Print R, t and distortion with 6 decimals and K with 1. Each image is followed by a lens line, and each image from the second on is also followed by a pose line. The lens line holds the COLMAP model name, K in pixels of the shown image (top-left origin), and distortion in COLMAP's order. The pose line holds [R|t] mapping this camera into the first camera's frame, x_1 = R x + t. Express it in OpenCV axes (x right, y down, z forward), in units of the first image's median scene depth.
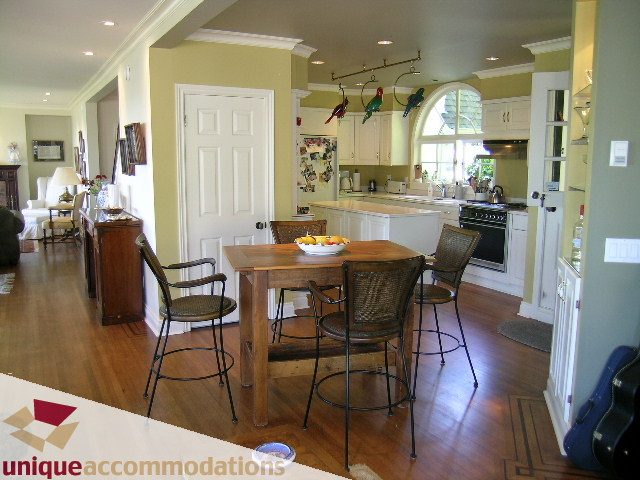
lens RADIAL K [[539.5, 0, 321.0], [0, 539.5, 241.5], [0, 0, 1]] dist [-0.120002, 0.079544]
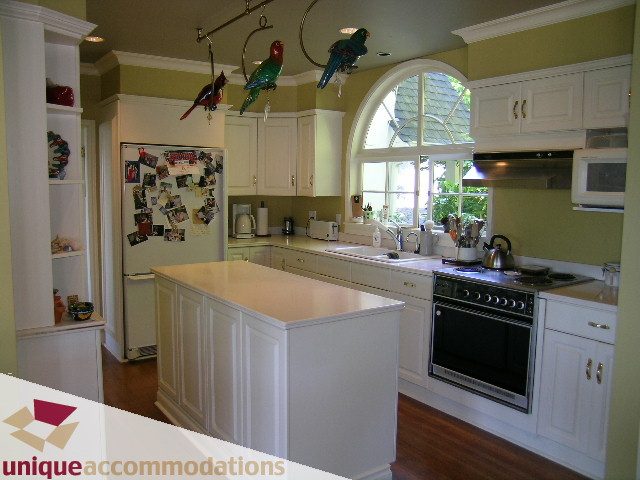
lens RADIAL K [[539.5, 0, 322.7], [0, 539.5, 238.9], [0, 0, 1]] dist [-0.120002, 0.079544]
pose [[0.993827, -0.003194, 0.110895, 0.074180], [0.008907, 0.998656, -0.051057, -0.062800], [-0.110583, 0.051730, 0.992520, 0.395984]]
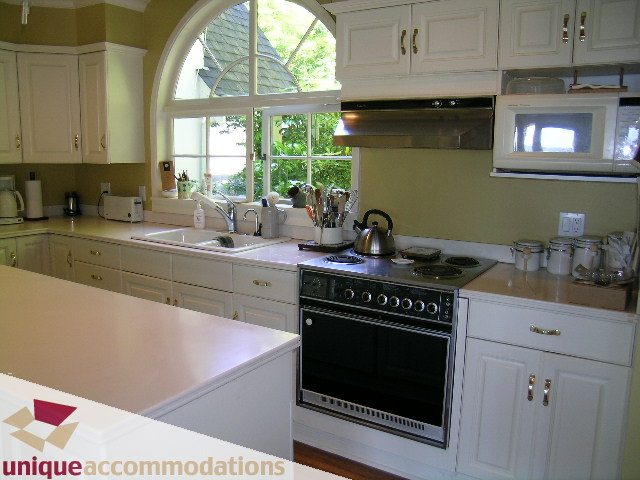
lens RADIAL K [[539.5, 0, 323.7], [0, 539.5, 236.8], [0, 0, 1]] dist [-0.120002, 0.079544]
pose [[0.876090, -0.067449, 0.477407, 0.075266], [0.064721, 0.997657, 0.022181, -0.080826], [-0.477784, 0.011466, 0.878402, 0.539453]]
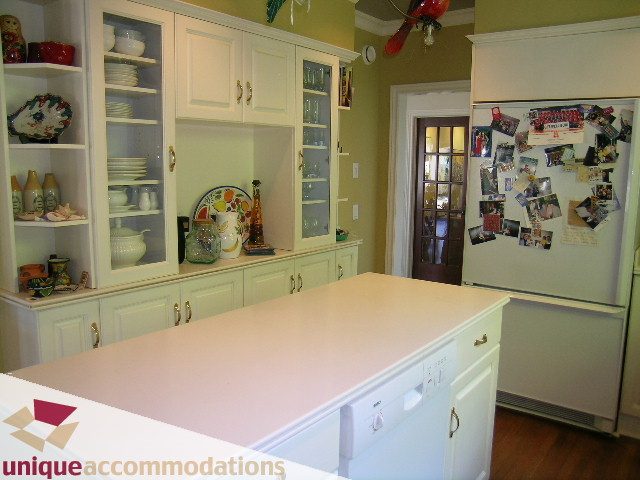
lens RADIAL K [[539.5, 0, 322.2], [0, 539.5, 238.5], [0, 0, 1]] dist [-0.120002, 0.079544]
pose [[0.410578, 0.130523, -0.902435, 0.257611], [-0.152570, 0.985583, 0.073135, -0.102789], [0.898970, 0.107657, 0.424573, 0.697425]]
